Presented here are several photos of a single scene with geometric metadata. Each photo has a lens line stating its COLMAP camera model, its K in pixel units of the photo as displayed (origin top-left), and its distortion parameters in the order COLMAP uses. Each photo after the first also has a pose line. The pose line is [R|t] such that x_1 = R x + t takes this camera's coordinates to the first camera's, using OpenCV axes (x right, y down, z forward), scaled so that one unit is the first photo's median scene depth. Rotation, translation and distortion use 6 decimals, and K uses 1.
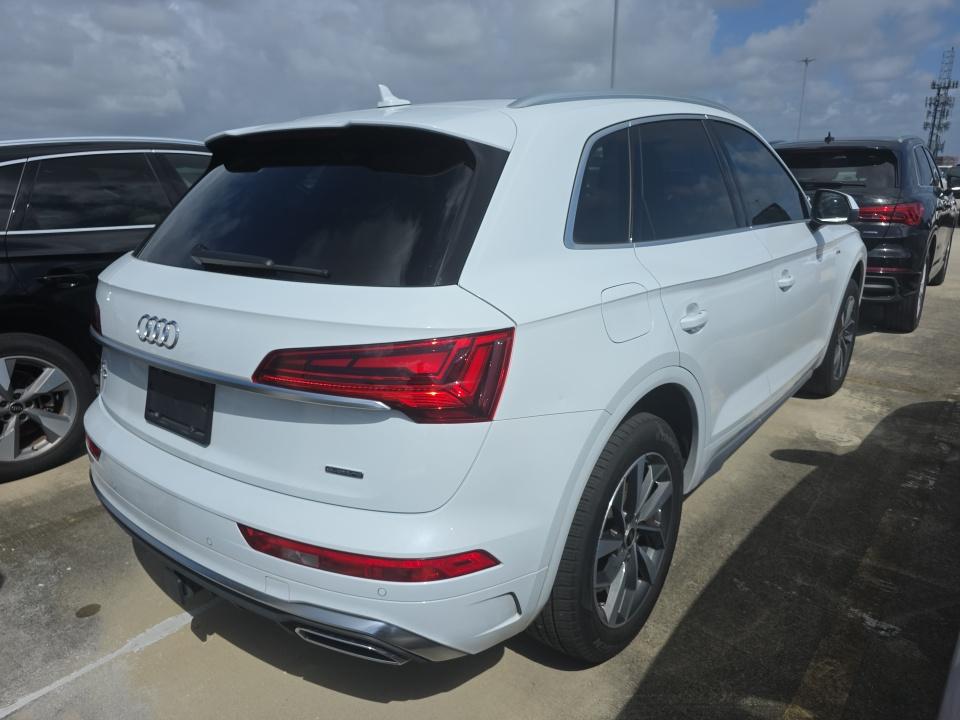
lens RADIAL K [[656.1, 0, 484.5], [0, 656.1, 382.4], [0, 0, 1]] dist [0.049343, -0.051510]
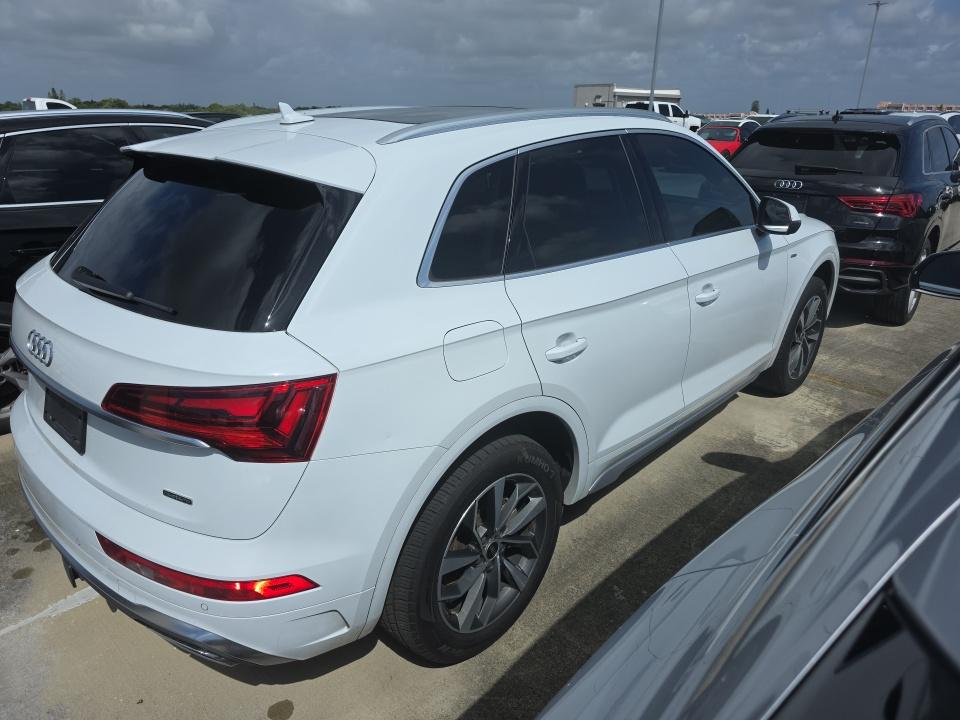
lens RADIAL K [[648.1, 0, 478.6], [0, 648.1, 376.3], [0, 0, 1]] dist [0.061420, -0.051944]
pose [[0.996436, 0.055288, -0.063709, 0.242166], [-0.050291, 0.995721, 0.077527, -0.122161], [0.067723, -0.074046, 0.994953, -0.028500]]
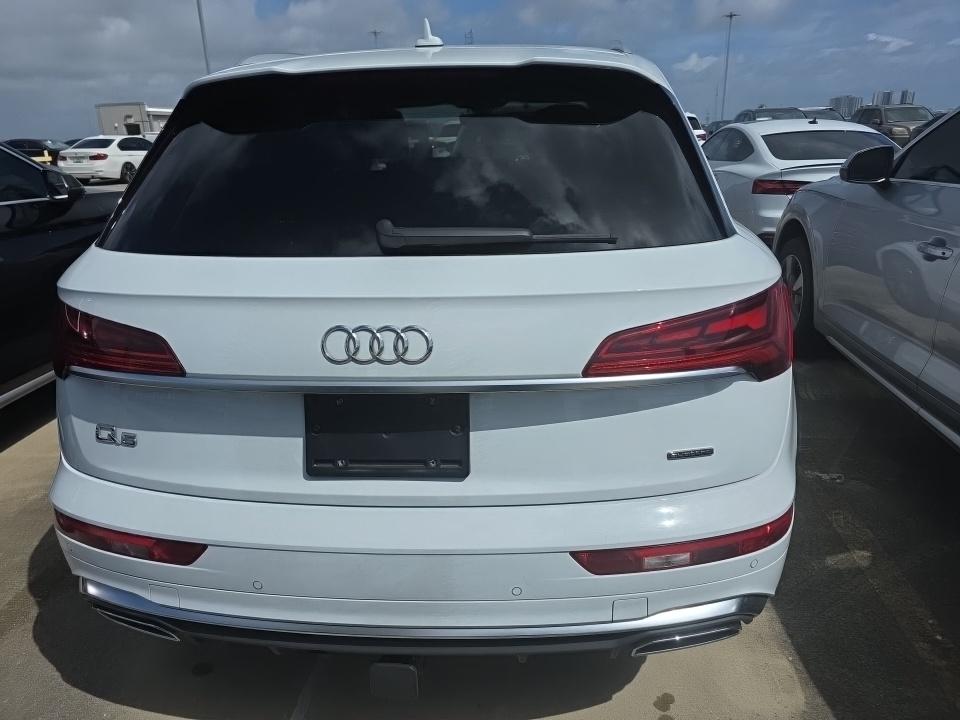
lens RADIAL K [[648.1, 0, 478.6], [0, 648.1, 376.3], [0, 0, 1]] dist [0.061420, -0.051944]
pose [[0.832833, -0.202099, 0.515311, -0.626073], [0.182452, 0.979165, 0.089142, -0.070073], [-0.522590, 0.019779, 0.852355, 0.271443]]
